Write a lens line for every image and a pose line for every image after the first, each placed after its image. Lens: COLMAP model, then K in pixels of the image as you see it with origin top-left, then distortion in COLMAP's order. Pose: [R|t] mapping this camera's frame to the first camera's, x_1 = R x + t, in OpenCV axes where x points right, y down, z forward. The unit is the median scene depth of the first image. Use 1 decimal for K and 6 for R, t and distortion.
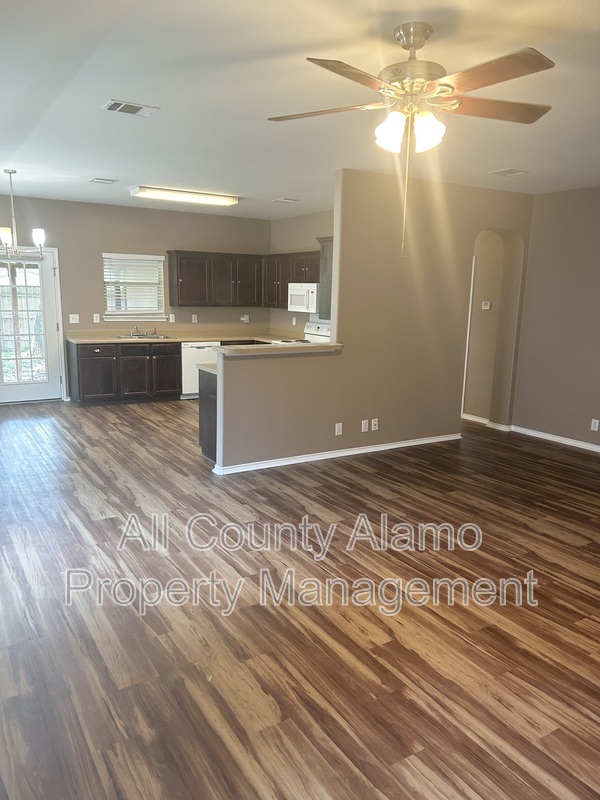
lens RADIAL K [[602.1, 0, 300.8], [0, 602.1, 401.5], [0, 0, 1]] dist [0.020399, 0.002170]
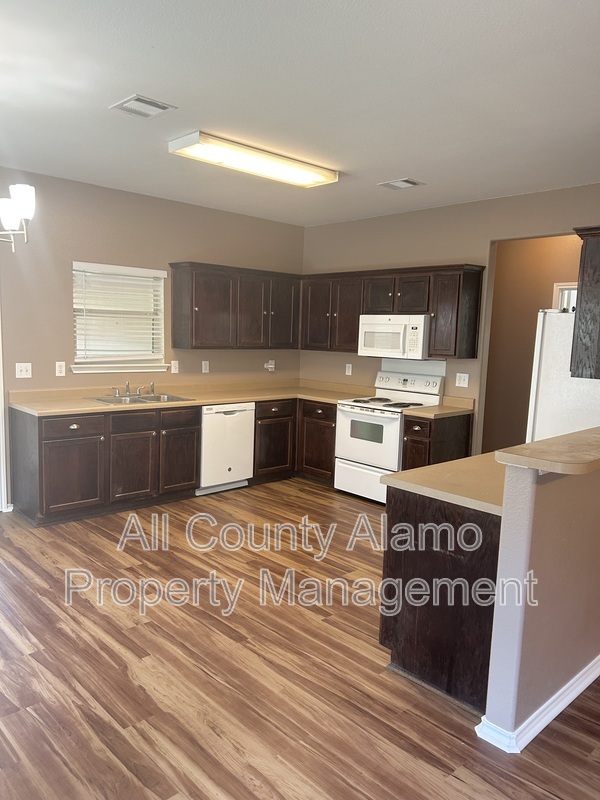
lens RADIAL K [[602.1, 0, 297.2], [0, 602.1, 396.8], [0, 0, 1]] dist [0.020399, 0.002170]
pose [[0.980046, -0.014782, 0.198218, -0.226726], [0.027901, 0.997588, -0.063557, -0.065593], [-0.196801, 0.067819, 0.978095, 0.368728]]
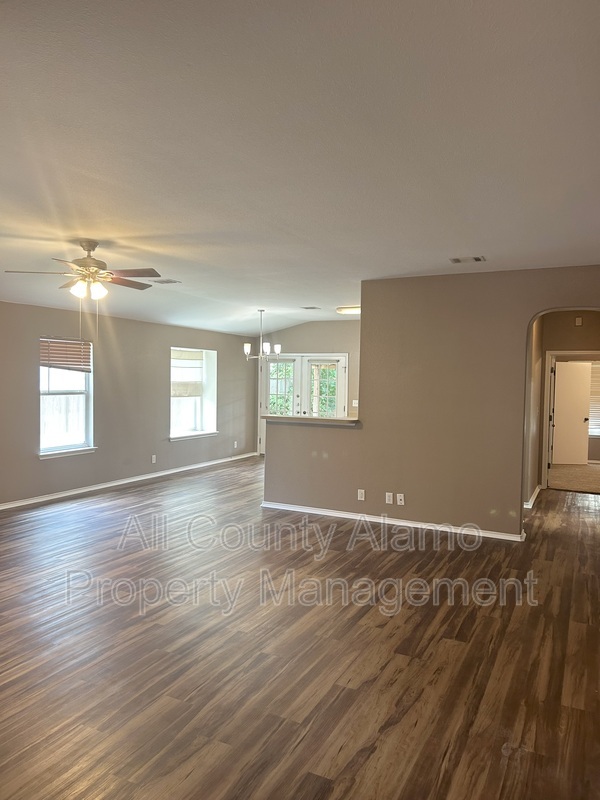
lens RADIAL K [[602.1, 0, 301.7], [0, 602.1, 401.5], [0, 0, 1]] dist [0.020399, 0.002170]
pose [[0.534353, 0.025120, -0.844888, 0.685786], [-0.163922, 0.983662, -0.074428, -0.018414], [0.829214, 0.178267, 0.529740, 0.176017]]
